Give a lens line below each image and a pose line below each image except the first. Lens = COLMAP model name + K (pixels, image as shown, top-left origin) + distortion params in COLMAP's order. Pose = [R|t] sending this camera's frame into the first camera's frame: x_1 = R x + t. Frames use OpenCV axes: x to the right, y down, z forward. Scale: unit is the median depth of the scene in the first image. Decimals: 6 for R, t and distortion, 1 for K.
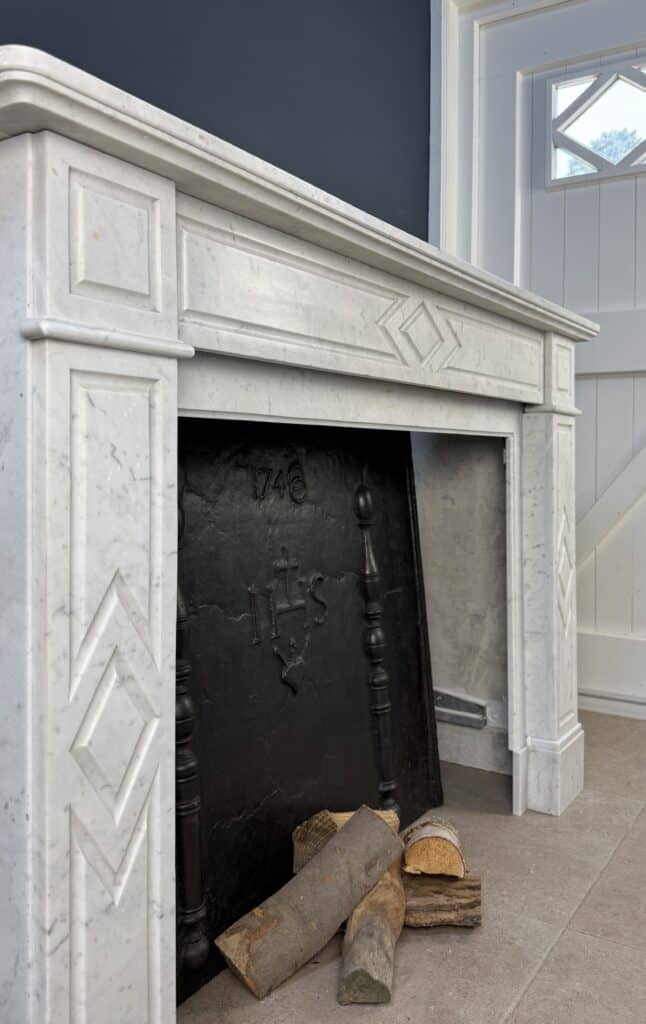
lens RADIAL K [[823.9, 0, 347.8], [0, 823.9, 458.3], [0, 0, 1]] dist [0.129763, -0.246506]
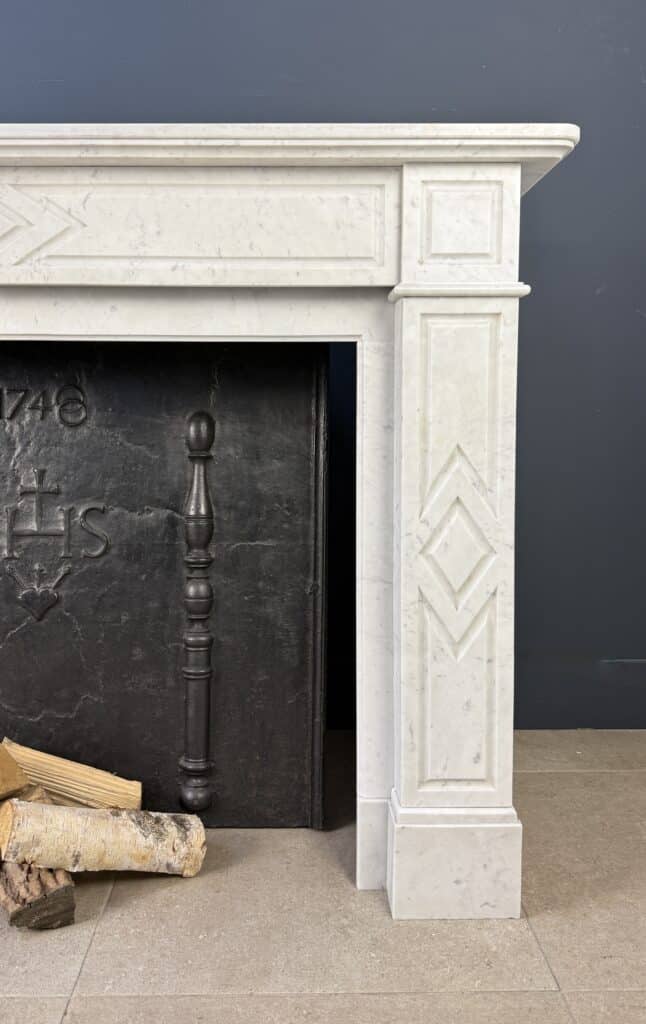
lens RADIAL K [[813.2, 0, 302.5], [0, 813.2, 460.8], [0, 0, 1]] dist [0.120836, -0.183148]
pose [[0.541552, 0.054383, -0.838906, 0.963765], [0.002526, 0.997796, 0.066314, 0.035657], [0.840663, -0.038032, 0.540221, 0.790309]]
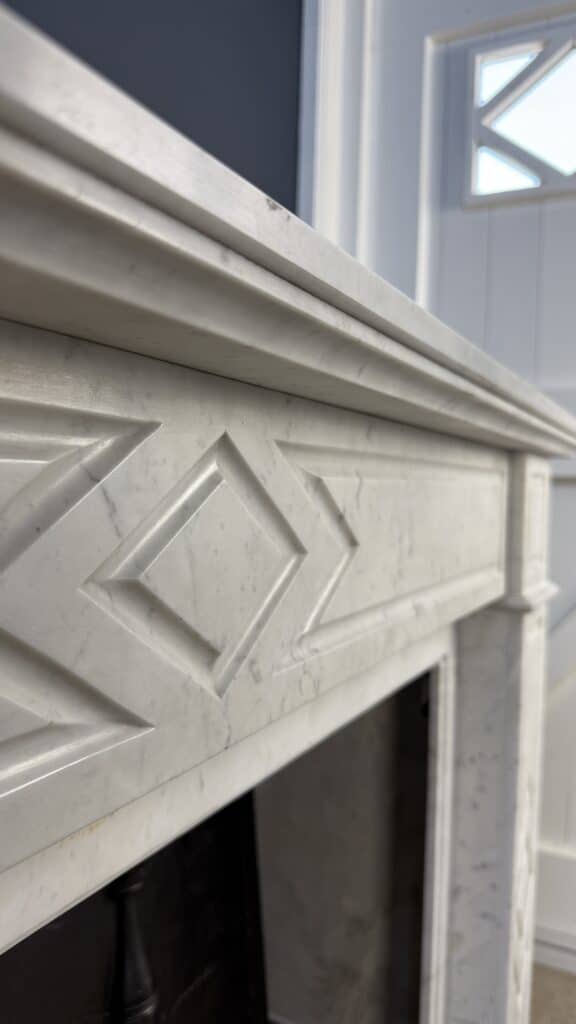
lens RADIAL K [[752.1, 0, 288.0], [0, 752.1, 512.0], [0, 0, 1]] dist [-0.008271, -0.003591]
pose [[0.996688, 0.020001, 0.078823, 0.090097], [-0.022782, 0.999144, 0.034540, -0.168711], [-0.078065, -0.036222, 0.996290, 0.740417]]
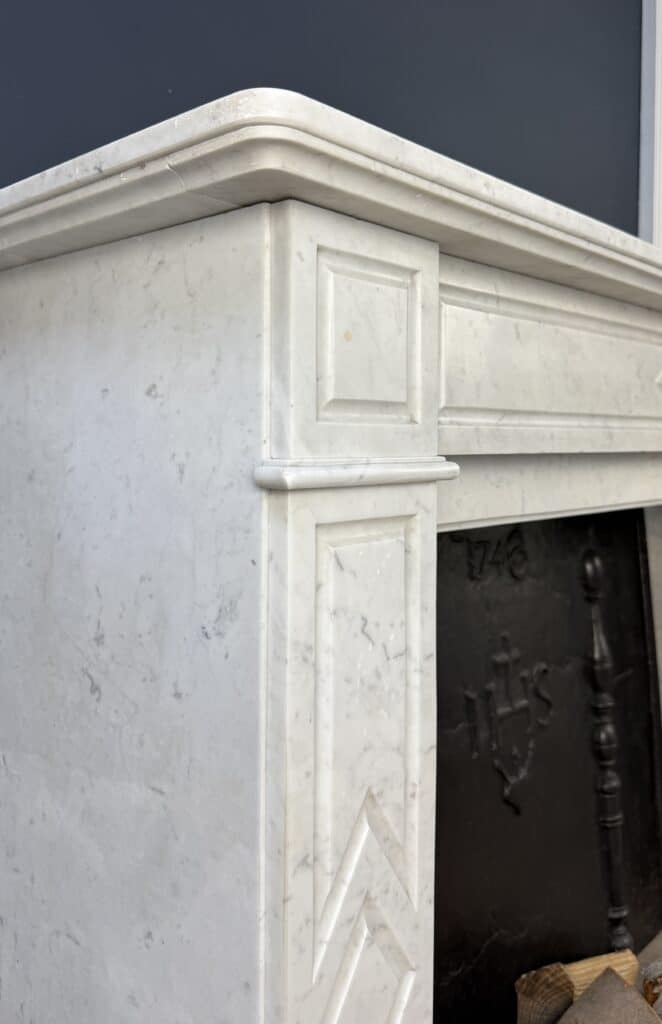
lens RADIAL K [[837.1, 0, 326.9], [0, 837.1, 449.1], [0, 0, 1]] dist [0.085179, -0.149305]
pose [[0.981100, 0.010320, -0.193224, -0.096389], [-0.007584, 0.999860, 0.014894, -0.096664], [0.193351, -0.013147, 0.981042, 0.151148]]
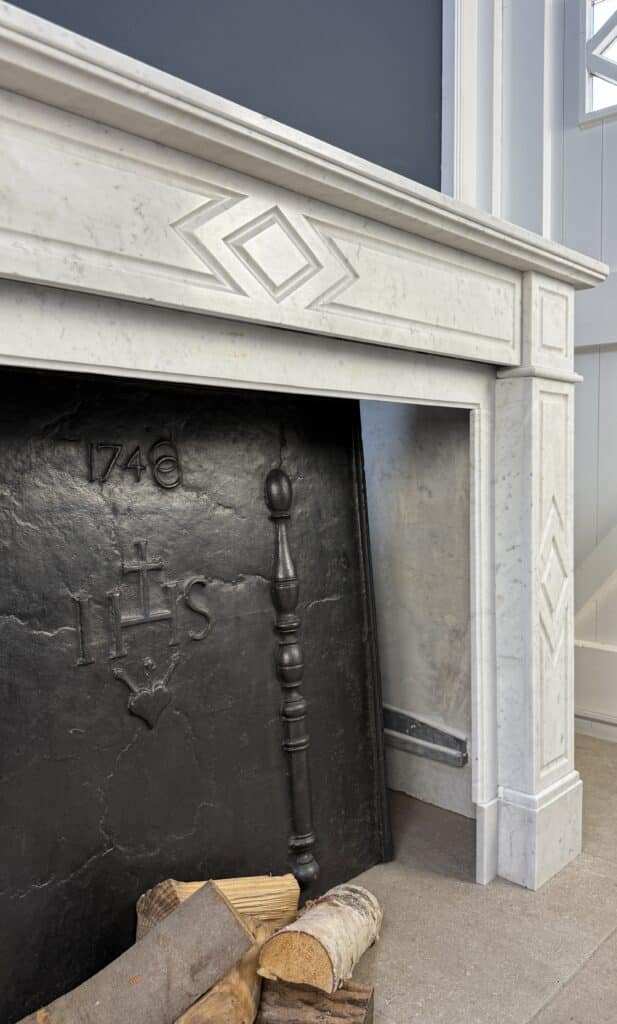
lens RADIAL K [[776.2, 0, 307.8], [0, 776.2, 481.0], [0, 0, 1]] dist [0.063717, -0.093306]
pose [[0.980395, 0.001453, -0.197035, 0.245101], [0.003132, 0.999732, 0.022958, 0.033330], [0.197016, -0.023126, 0.980128, 0.321062]]
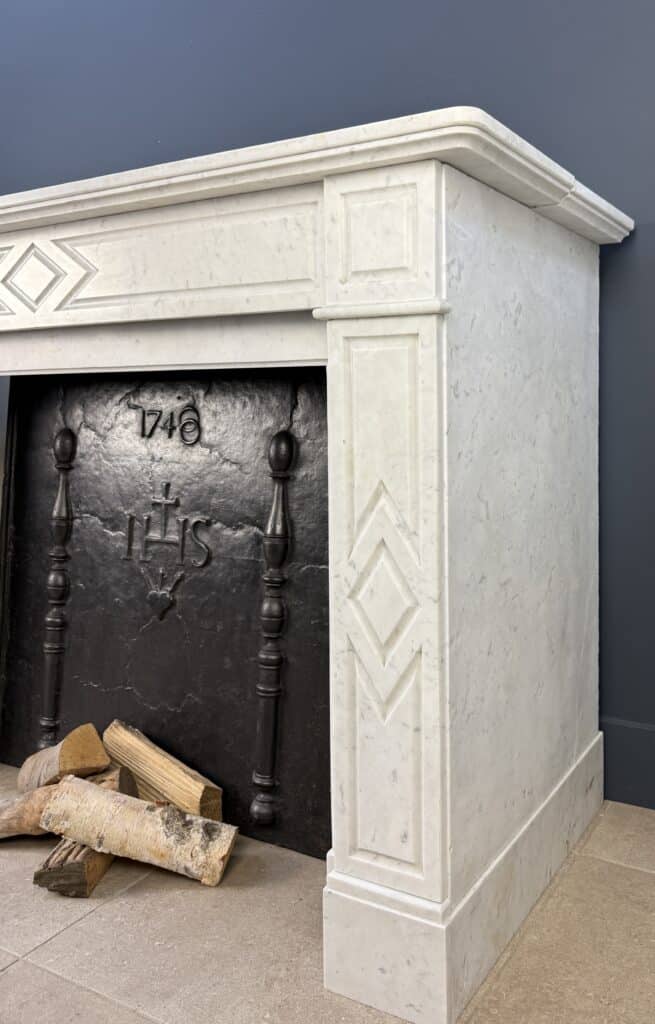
lens RADIAL K [[838.4, 0, 432.0], [0, 838.4, 448.0], [0, 0, 1]] dist [0.079893, -0.101489]
pose [[0.064876, 0.056920, -0.996269, 1.111832], [0.012179, 0.998252, 0.057826, 0.001685], [0.997819, -0.015885, 0.064069, 1.365865]]
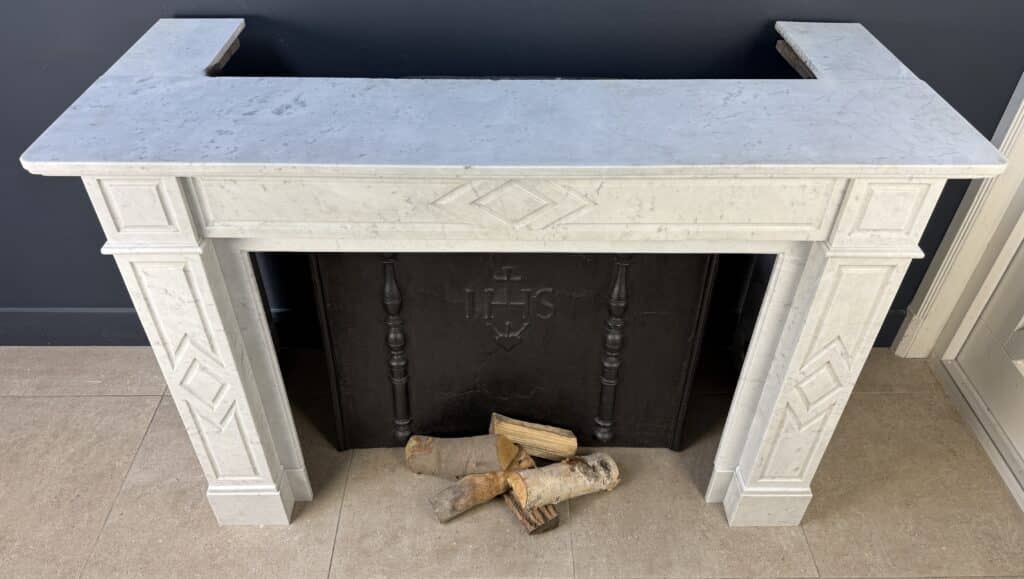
lens RADIAL K [[717.2, 0, 512.0], [0, 717.2, 289.5], [0, 0, 1]] dist [0.129053, -0.261972]
pose [[0.538793, 0.542075, -0.644869, 0.751785], [-0.010543, 0.769759, 0.638248, -0.656662], [0.842372, -0.337085, 0.420456, 0.535077]]
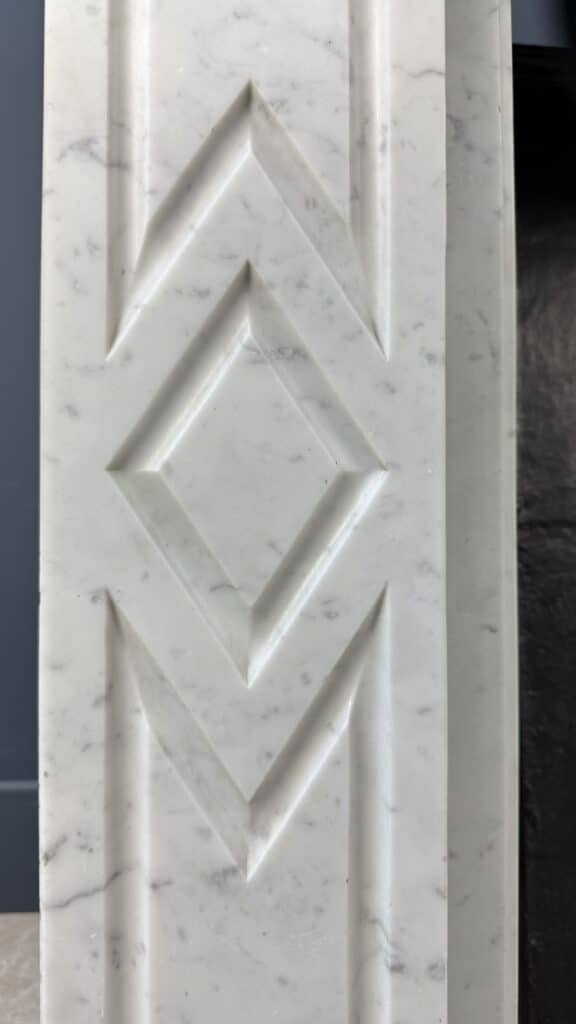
lens RADIAL K [[717.2, 0, 288.0], [0, 717.2, 512.0], [0, 0, 1]] dist [0.129053, -0.261972]
pose [[0.583833, -0.002295, -0.811871, 0.017389], [0.004043, 0.999992, 0.000081, 0.195677], [0.811864, -0.003329, 0.583837, 0.448423]]
